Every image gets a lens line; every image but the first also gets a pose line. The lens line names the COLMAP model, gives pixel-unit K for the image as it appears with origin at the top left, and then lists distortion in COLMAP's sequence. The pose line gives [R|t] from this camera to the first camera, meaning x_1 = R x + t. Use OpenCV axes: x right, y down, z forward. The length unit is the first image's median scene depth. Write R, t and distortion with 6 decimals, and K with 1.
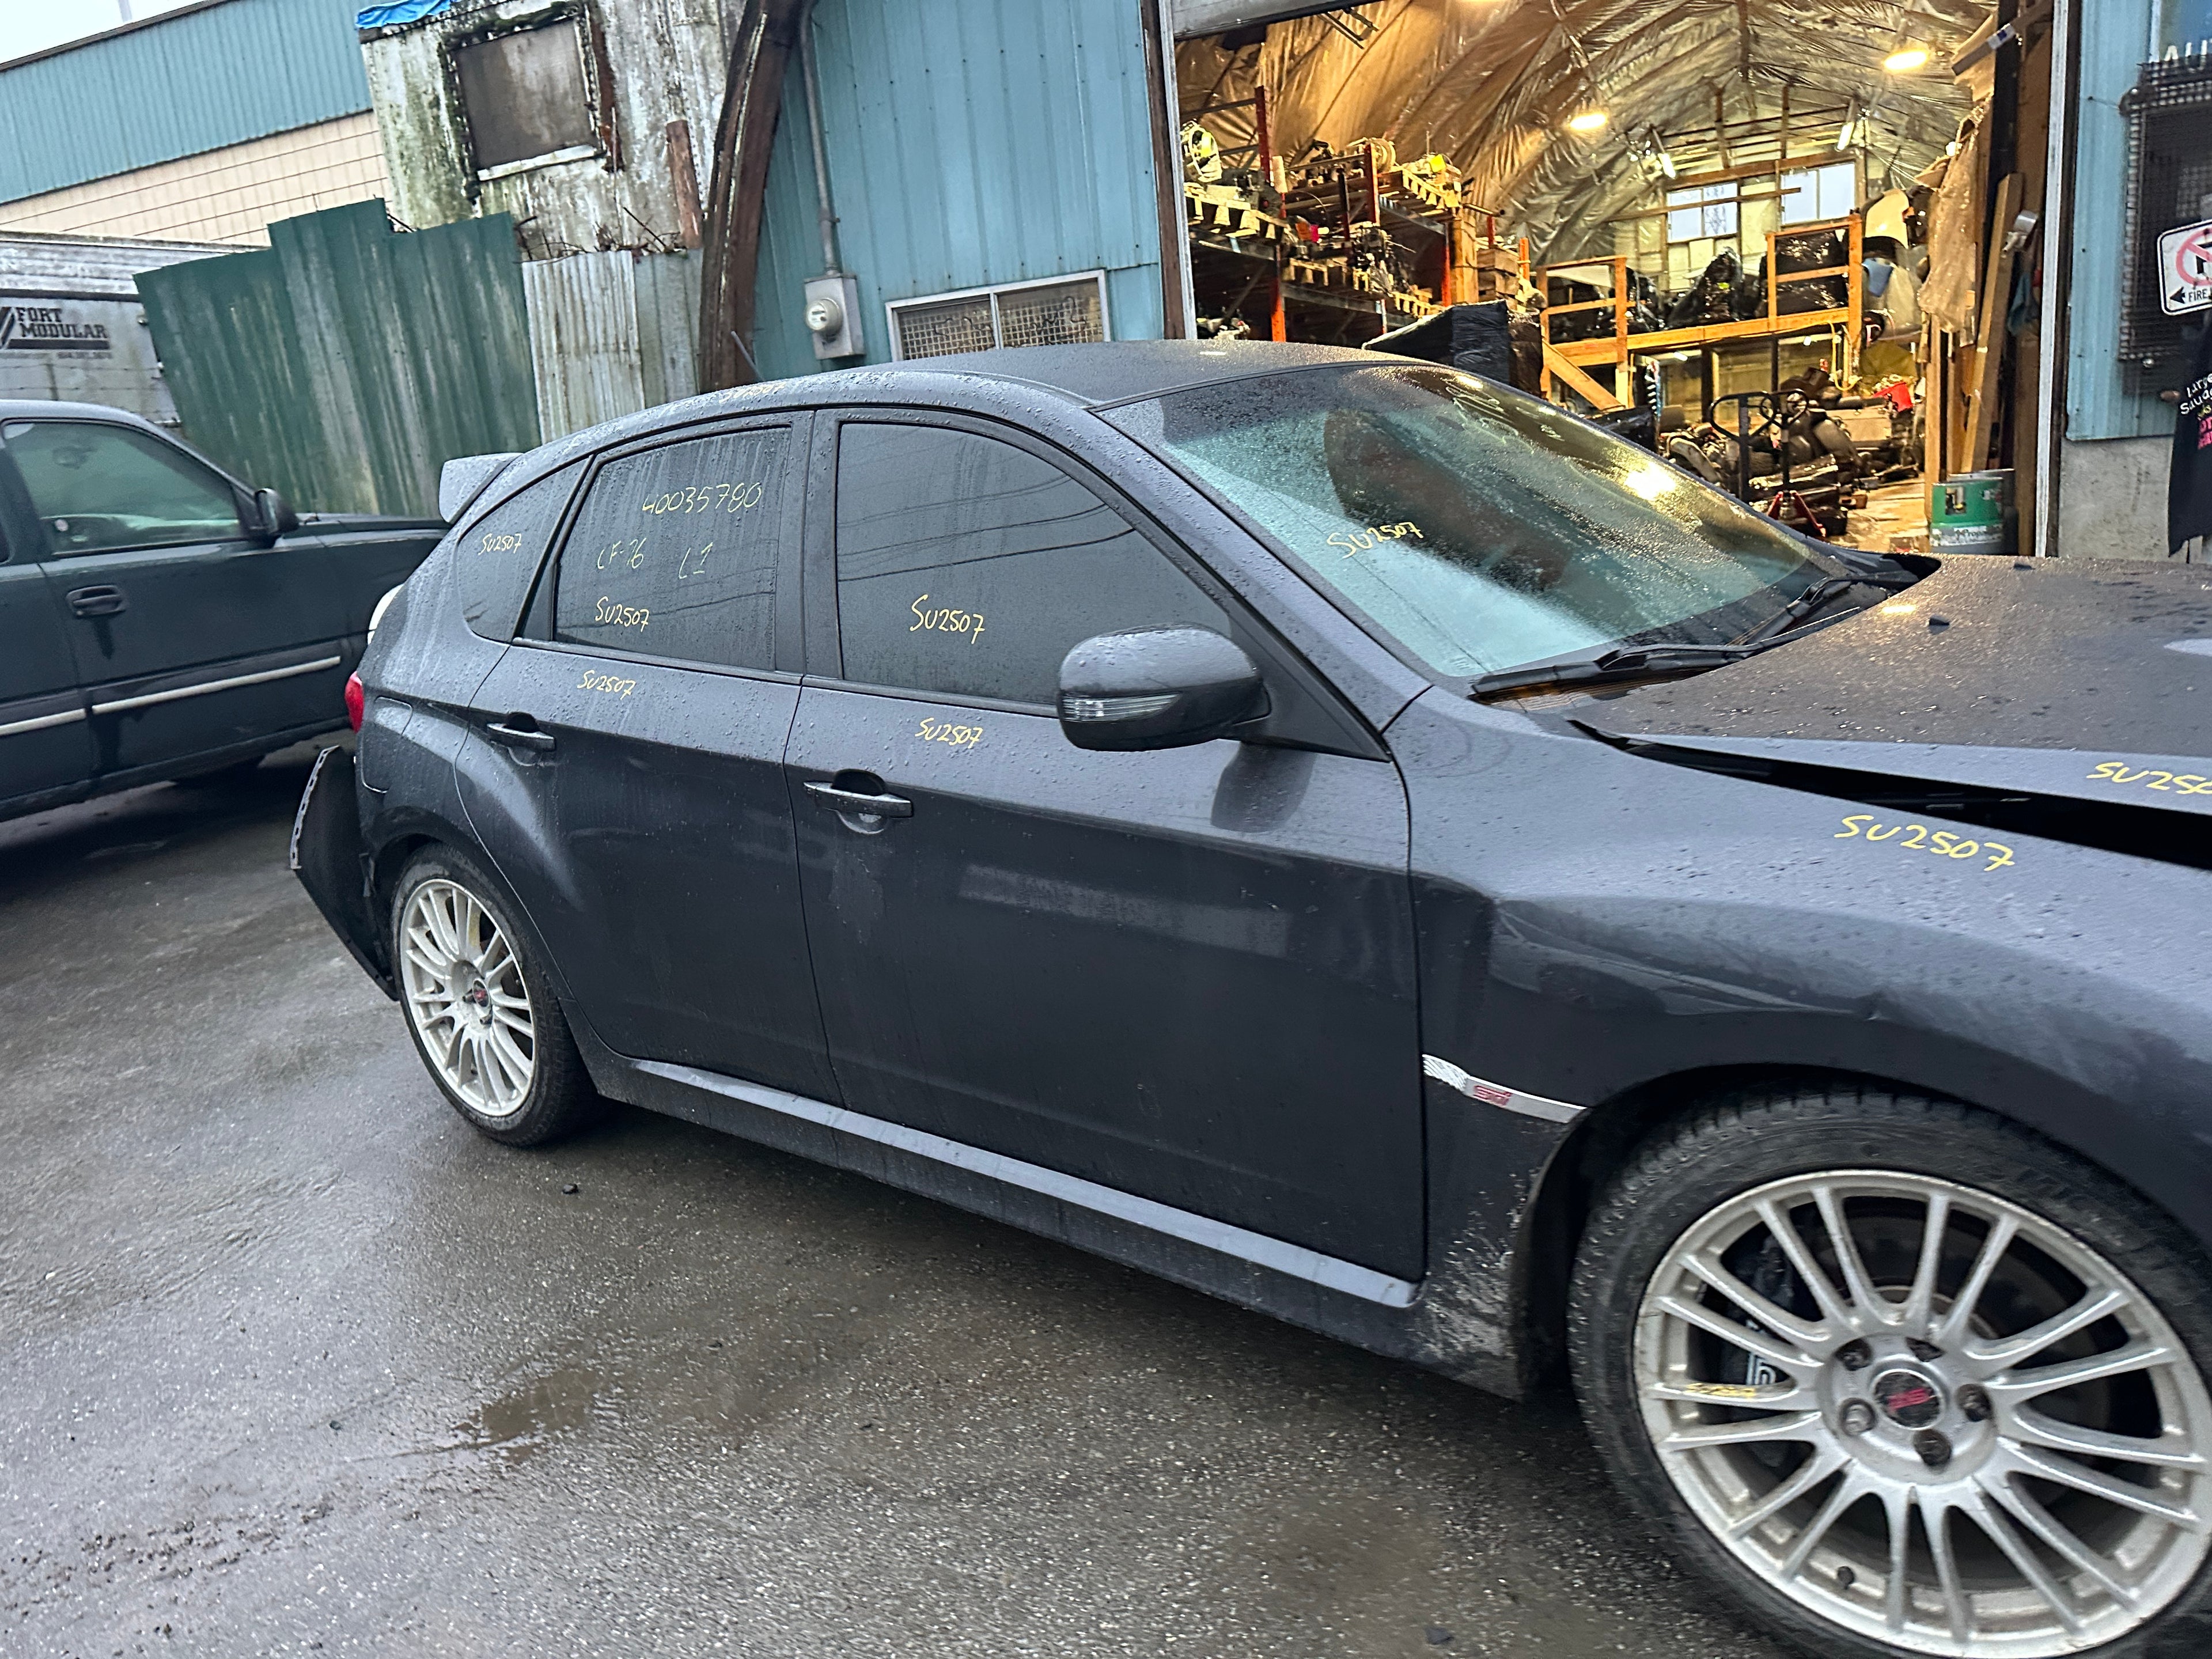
lens RADIAL K [[1571.0, 0, 1102.4], [0, 1571.0, 815.3], [0, 0, 1]] dist [0.029327, -0.036386]
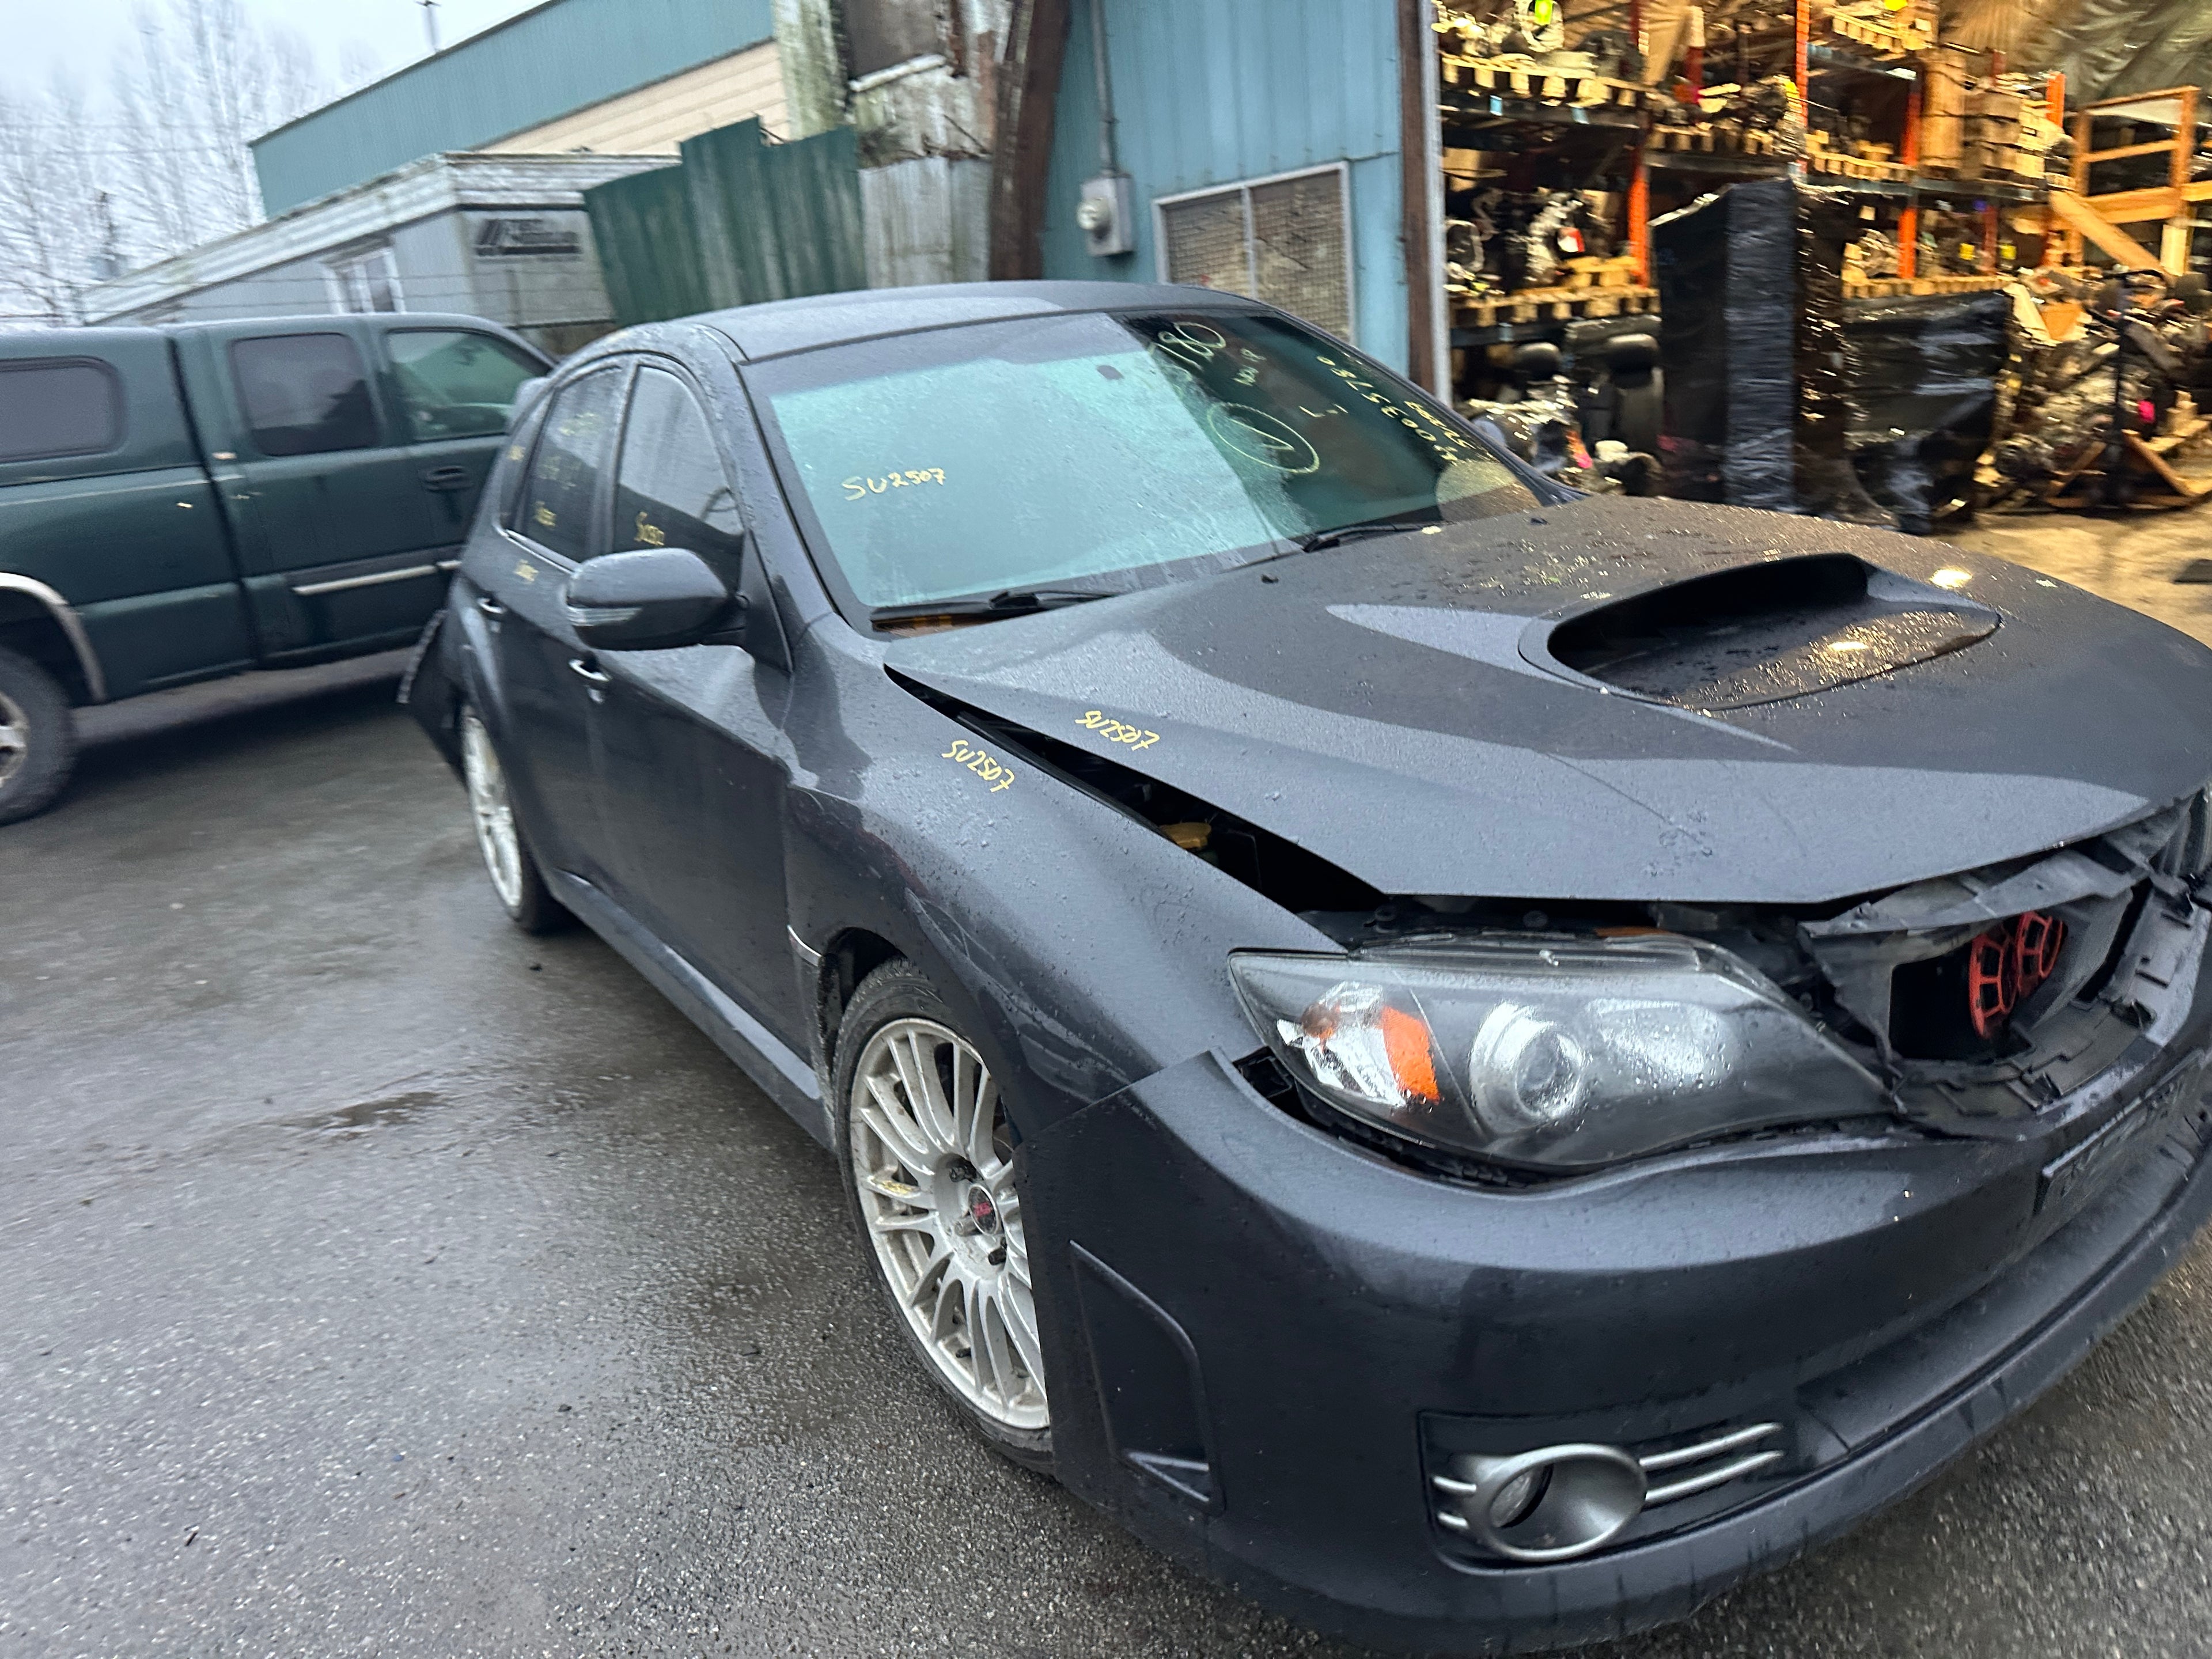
lens RADIAL K [[1571.0, 0, 1093.9], [0, 1571.0, 820.0], [0, 0, 1]] dist [0.029327, -0.036386]
pose [[0.946950, 0.089969, -0.308530, 0.255671], [-0.065046, 0.993801, 0.090155, -0.014245], [0.314729, -0.065304, 0.946933, -0.032963]]
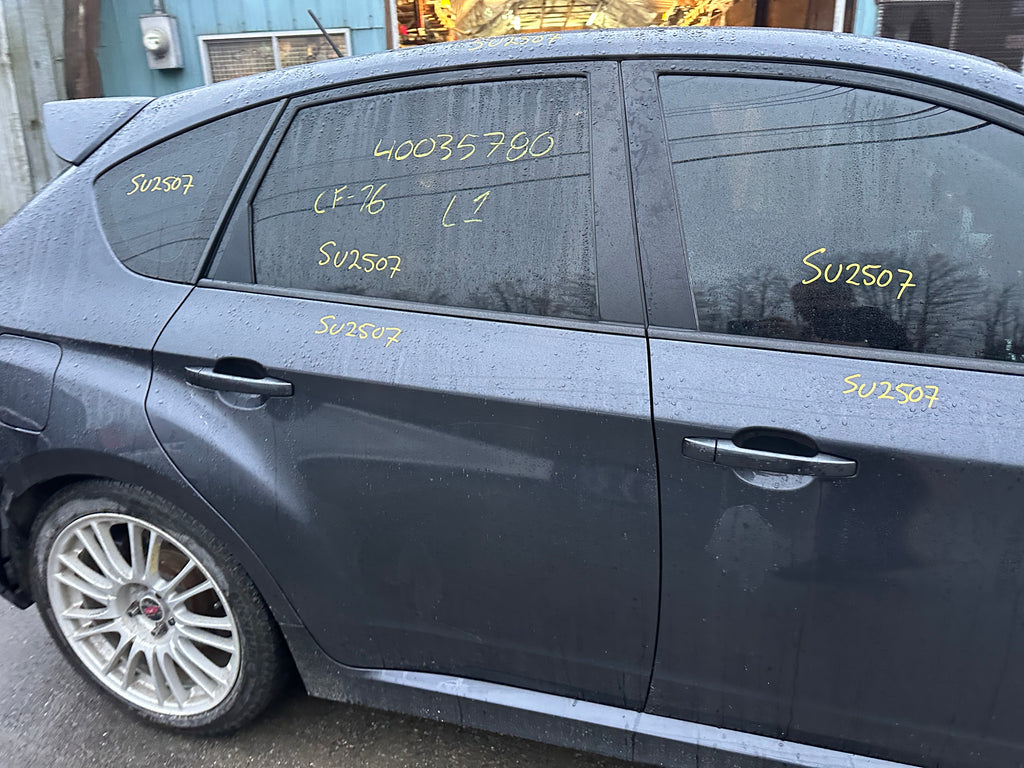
lens RADIAL K [[727.3, 0, 513.5], [0, 727.3, 378.4], [0, 0, 1]] dist [0.029327, -0.036386]
pose [[0.925960, -0.062938, 0.372340, -0.194503], [0.036551, 0.996321, 0.077514, -0.041584], [-0.375849, -0.058165, 0.924854, 0.259522]]
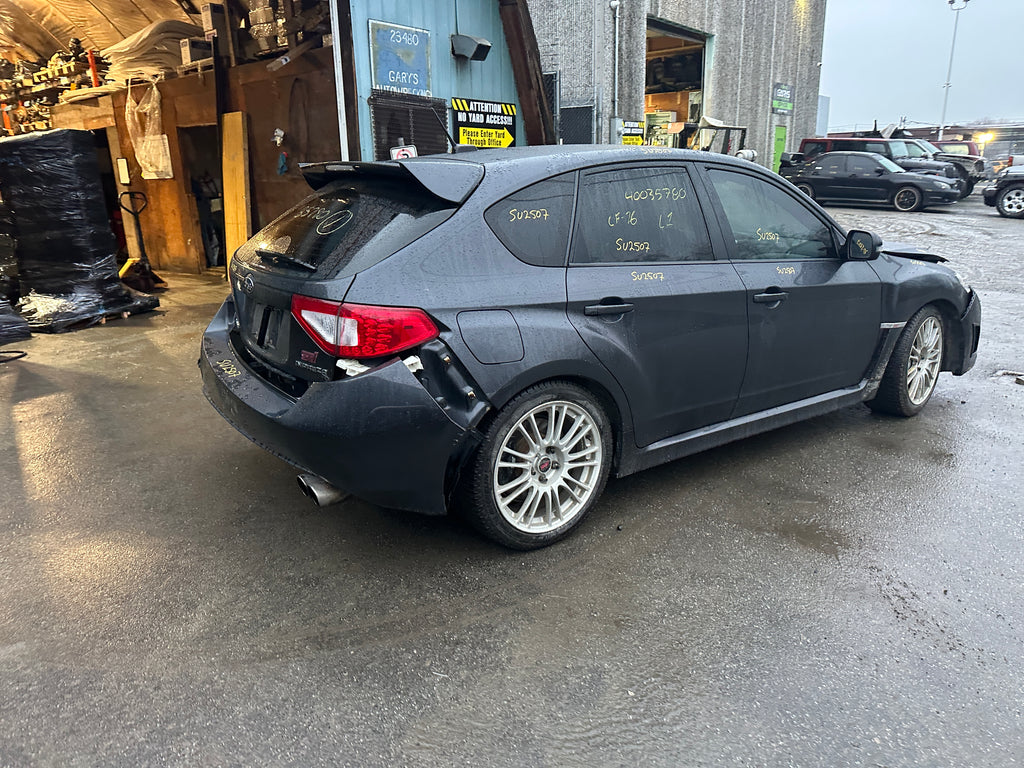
lens RADIAL K [[727.3, 0, 518.4], [0, 727.3, 393.3], [0, 0, 1]] dist [0.029327, -0.036386]
pose [[0.260835, -0.182349, 0.948005, -0.667466], [0.205397, 0.969997, 0.130066, -0.045839], [-0.943280, 0.160792, 0.290463, 0.441046]]
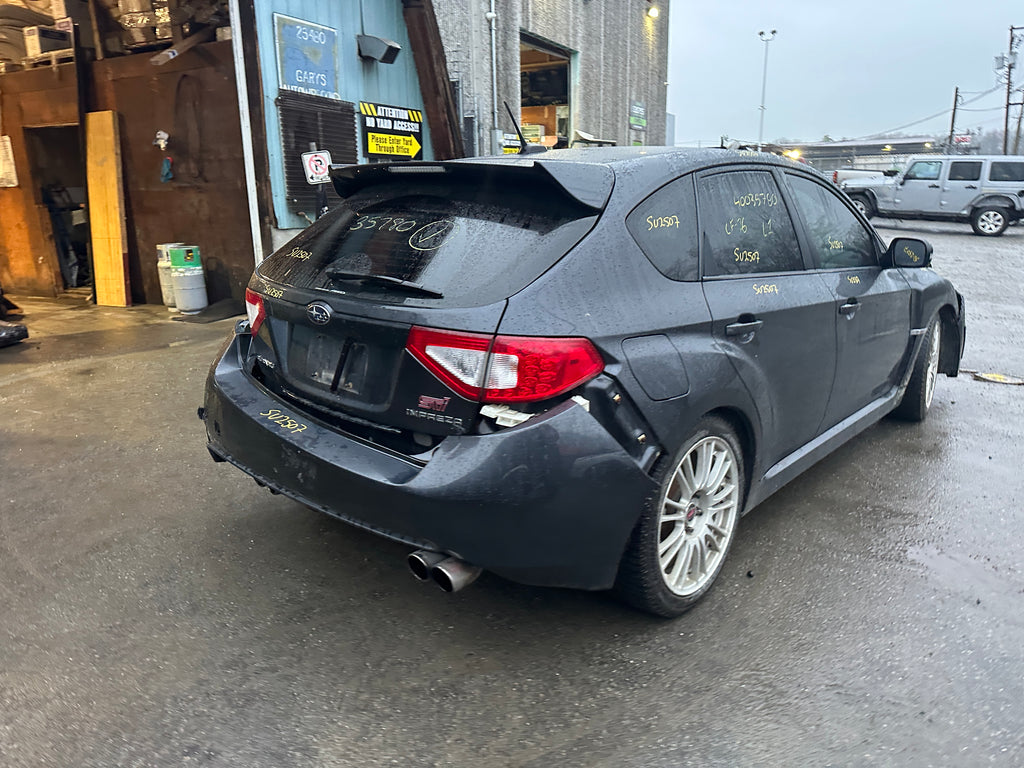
lens RADIAL K [[727.3, 0, 521.5], [0, 727.3, 379.4], [0, 0, 1]] dist [0.029327, -0.036386]
pose [[0.050301, -0.158931, 0.986007, -0.616357], [0.229689, 0.962635, 0.143446, -0.086303], [-0.971963, 0.219260, 0.084926, 0.609259]]
